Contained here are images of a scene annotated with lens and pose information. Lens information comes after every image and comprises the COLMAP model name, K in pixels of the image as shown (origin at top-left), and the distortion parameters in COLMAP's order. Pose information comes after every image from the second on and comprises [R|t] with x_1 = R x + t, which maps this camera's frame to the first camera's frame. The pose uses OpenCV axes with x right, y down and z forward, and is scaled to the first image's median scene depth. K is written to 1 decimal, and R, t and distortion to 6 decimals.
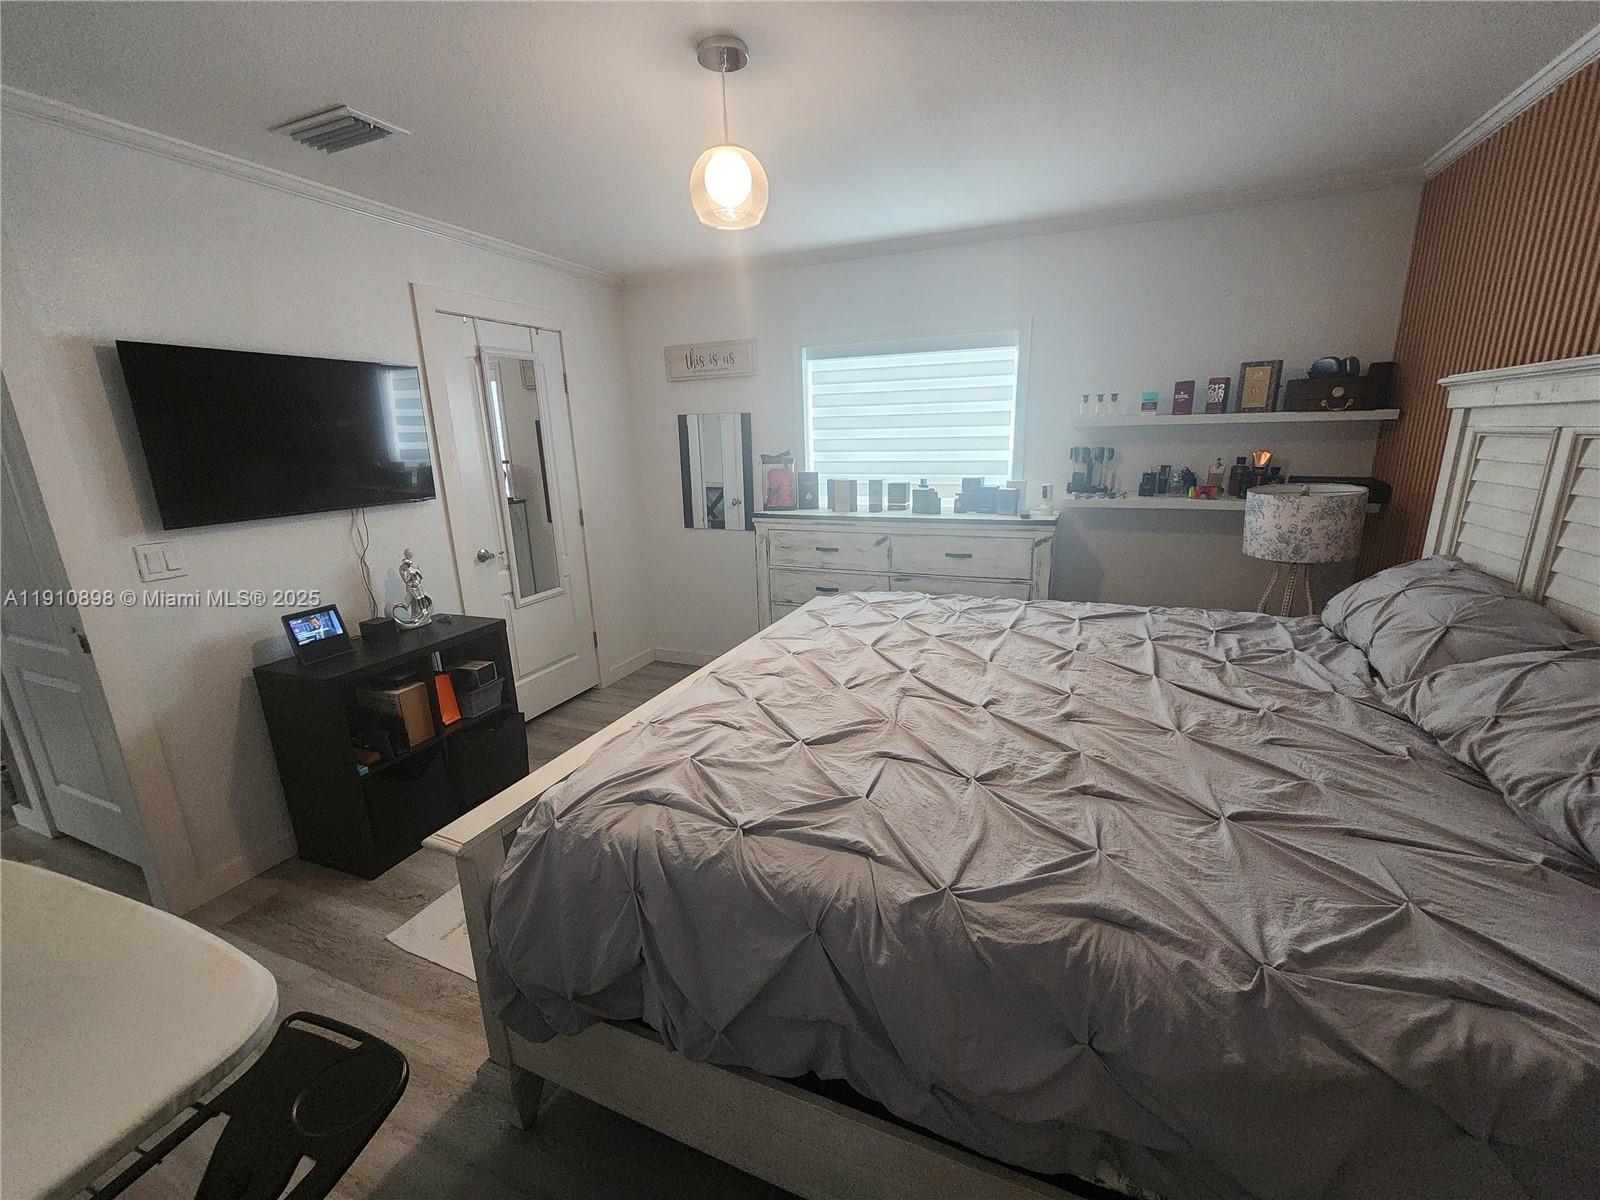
lens RADIAL K [[659.1, 0, 803.1], [0, 659.1, 606.7], [0, 0, 1]] dist [-0.000217, -0.000279]
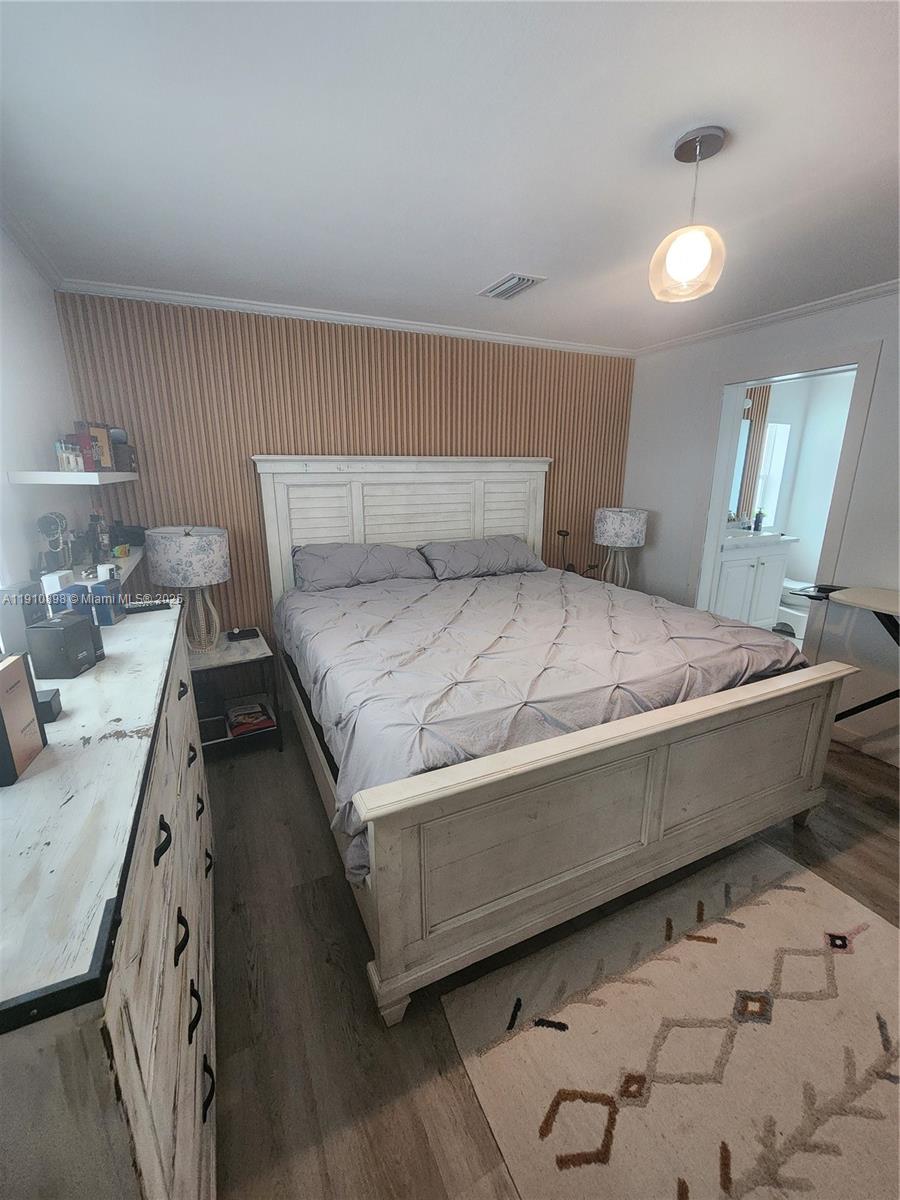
lens RADIAL K [[494.3, 0, 450.0], [0, 494.3, 600.0], [0, 0, 1]] dist [-0.000217, -0.000279]
pose [[-0.745323, -0.145203, 0.650700, -0.481916], [0.189616, 0.889524, 0.415685, -0.592755], [-0.639171, 0.433202, -0.635450, 2.183994]]
